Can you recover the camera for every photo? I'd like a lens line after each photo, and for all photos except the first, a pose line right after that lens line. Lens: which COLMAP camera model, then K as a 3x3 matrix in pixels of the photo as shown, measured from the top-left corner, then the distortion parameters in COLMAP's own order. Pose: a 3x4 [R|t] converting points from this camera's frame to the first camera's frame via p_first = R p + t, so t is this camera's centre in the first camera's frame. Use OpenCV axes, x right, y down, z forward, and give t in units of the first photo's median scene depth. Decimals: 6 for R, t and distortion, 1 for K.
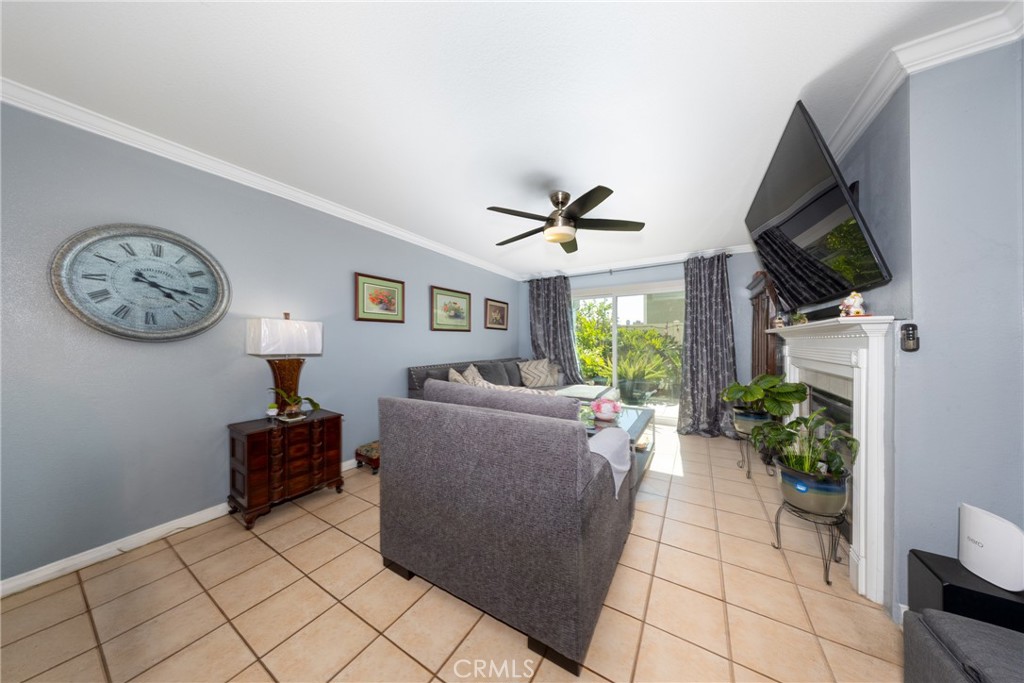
lens RADIAL K [[299.6, 0, 518.0], [0, 299.6, 340.1], [0, 0, 1]] dist [-0.001899, -0.000081]
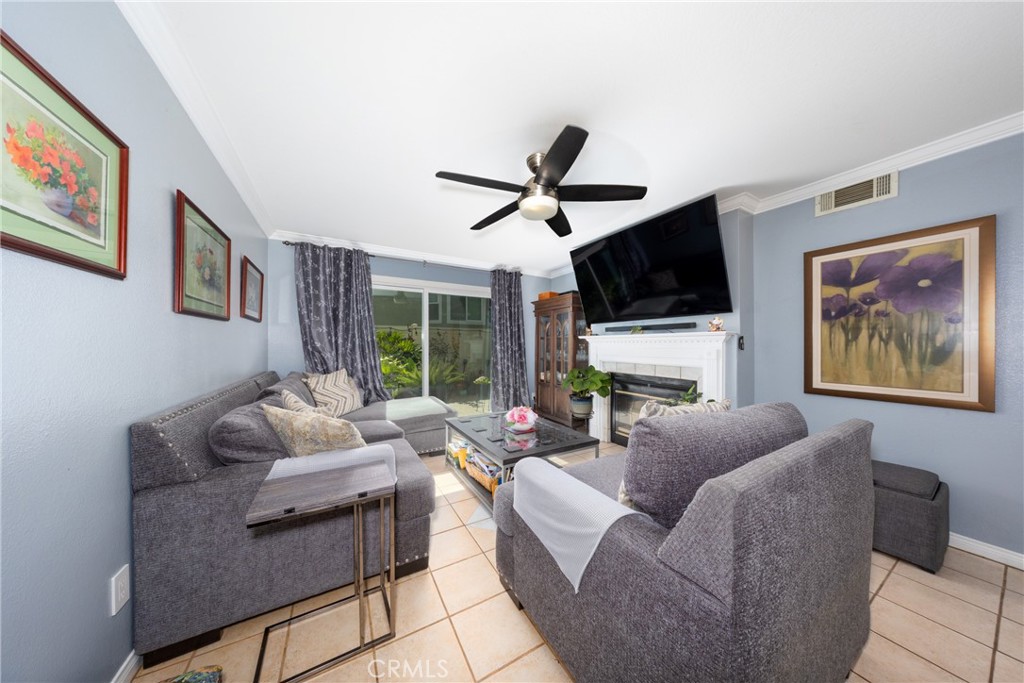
lens RADIAL K [[299.6, 0, 513.1], [0, 299.6, 342.7], [0, 0, 1]] dist [-0.001899, -0.000081]
pose [[0.484924, 0.008652, 0.874513, -0.302418], [-0.008613, 0.999950, -0.005116, 0.002985], [-0.874514, -0.005051, 0.484974, 0.344709]]
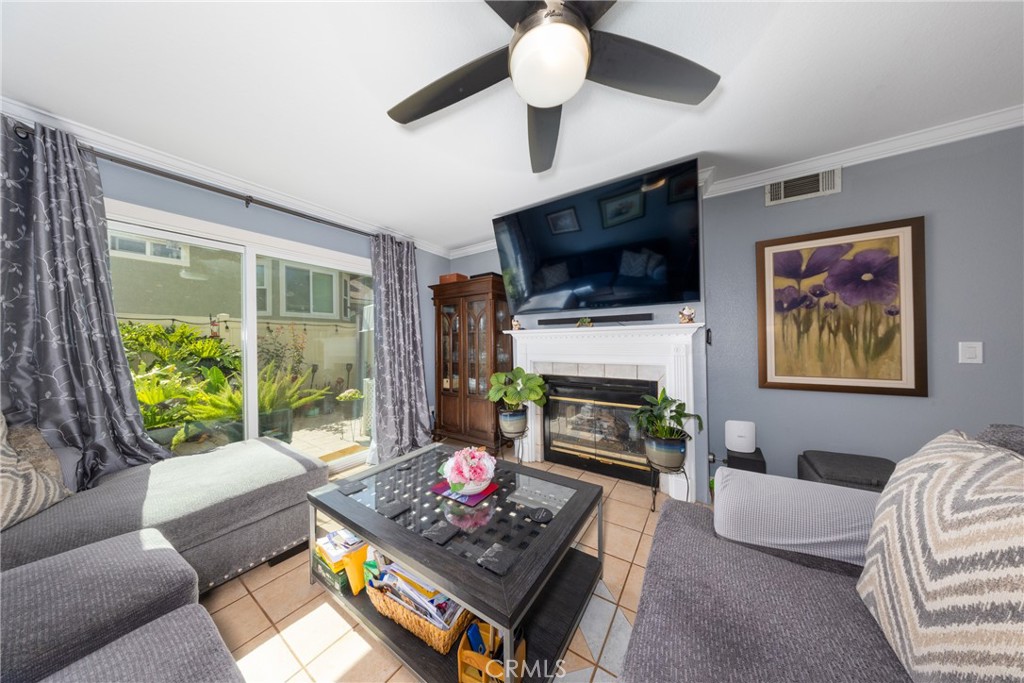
lens RADIAL K [[299.6, 0, 509.0], [0, 299.6, 336.7], [0, 0, 1]] dist [-0.001899, -0.000081]
pose [[0.060323, 0.016155, 0.998048, -0.139207], [0.007926, 0.999830, -0.016663, 0.003129], [-0.998147, 0.008915, 0.060185, 0.526243]]
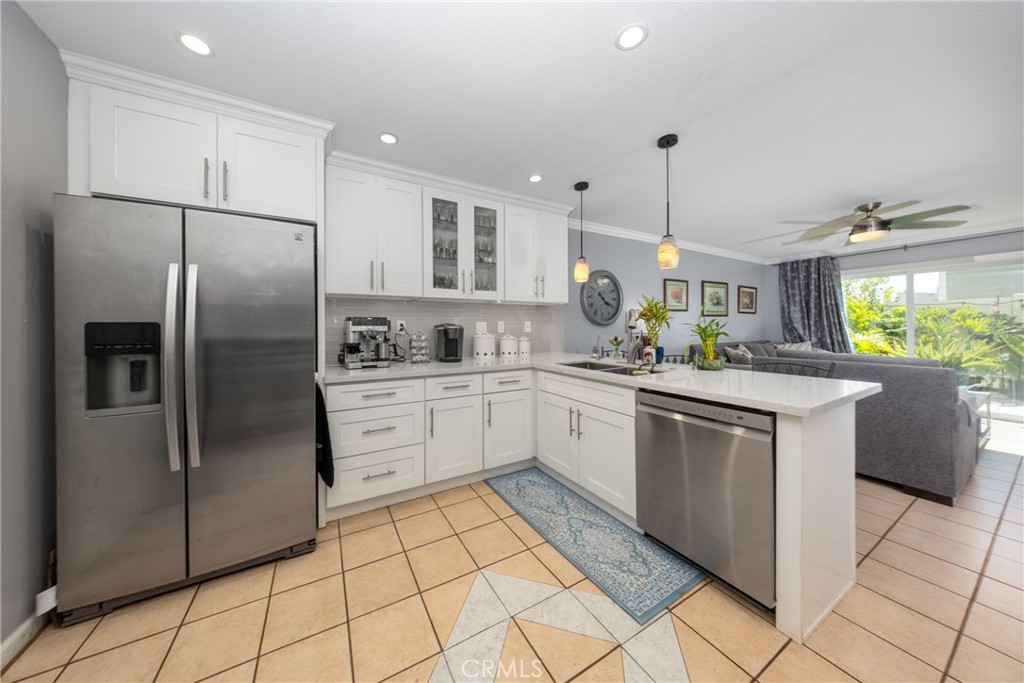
lens RADIAL K [[326.7, 0, 503.4], [0, 326.7, 325.3], [0, 0, 1]] dist [-0.001259, -0.000115]
pose [[0.870956, -0.007662, -0.491302, -0.254789], [0.010139, 0.999946, 0.002379, -0.004897], [0.491257, -0.007053, 0.870986, -0.443682]]
